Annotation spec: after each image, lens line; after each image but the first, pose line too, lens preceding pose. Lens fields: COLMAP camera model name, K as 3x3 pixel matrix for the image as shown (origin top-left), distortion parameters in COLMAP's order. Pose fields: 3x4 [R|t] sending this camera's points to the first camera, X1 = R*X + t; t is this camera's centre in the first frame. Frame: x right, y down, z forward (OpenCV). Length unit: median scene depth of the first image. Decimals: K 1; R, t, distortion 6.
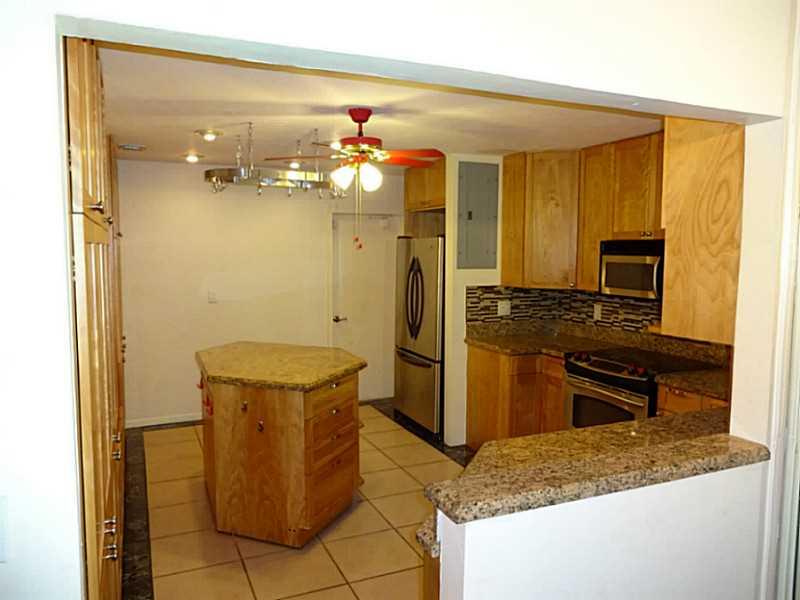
lens RADIAL K [[590.9, 0, 400.0], [0, 590.9, 300.0], [0, 0, 1]] dist [-0.005769, -0.001293]
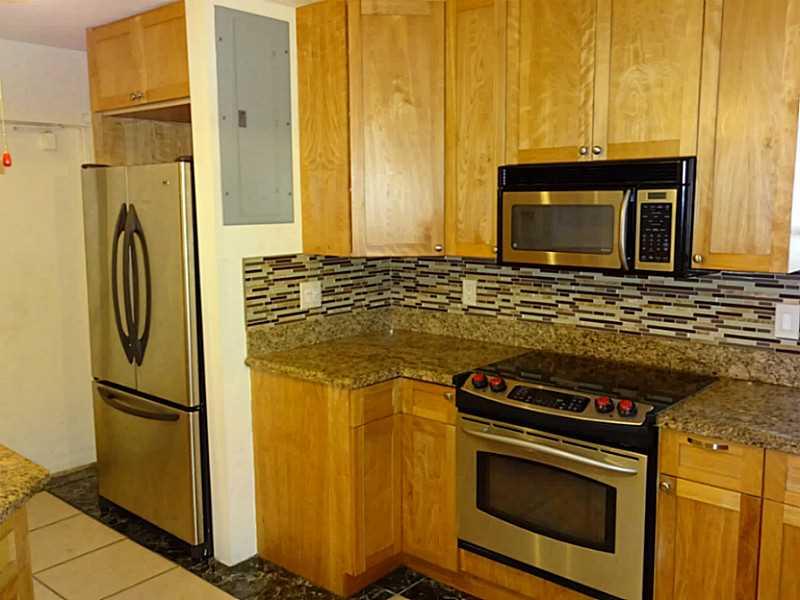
lens RADIAL K [[733.3, 0, 400.0], [0, 733.3, 300.0], [0, 0, 1]] dist [0.027247, -0.008409]
pose [[0.907003, -0.071818, 0.414956, -0.032325], [0.050768, 0.996812, 0.061553, -0.019850], [-0.418054, -0.034762, 0.907757, 0.363134]]
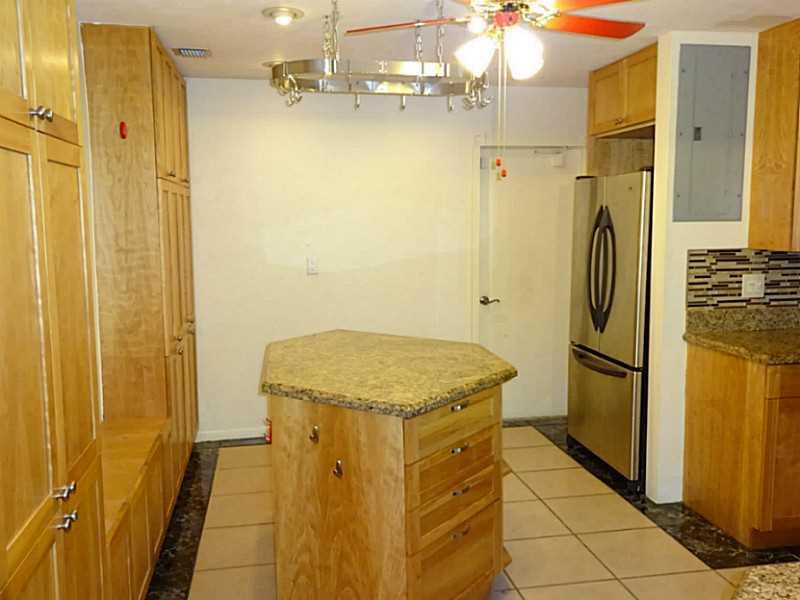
lens RADIAL K [[733.3, 0, 400.0], [0, 733.3, 300.0], [0, 0, 1]] dist [0.027247, -0.008409]
pose [[0.969897, 0.014944, -0.243055, 0.007653], [-0.008071, 0.999540, 0.029248, 0.009467], [0.243380, -0.026406, 0.969571, 0.177879]]
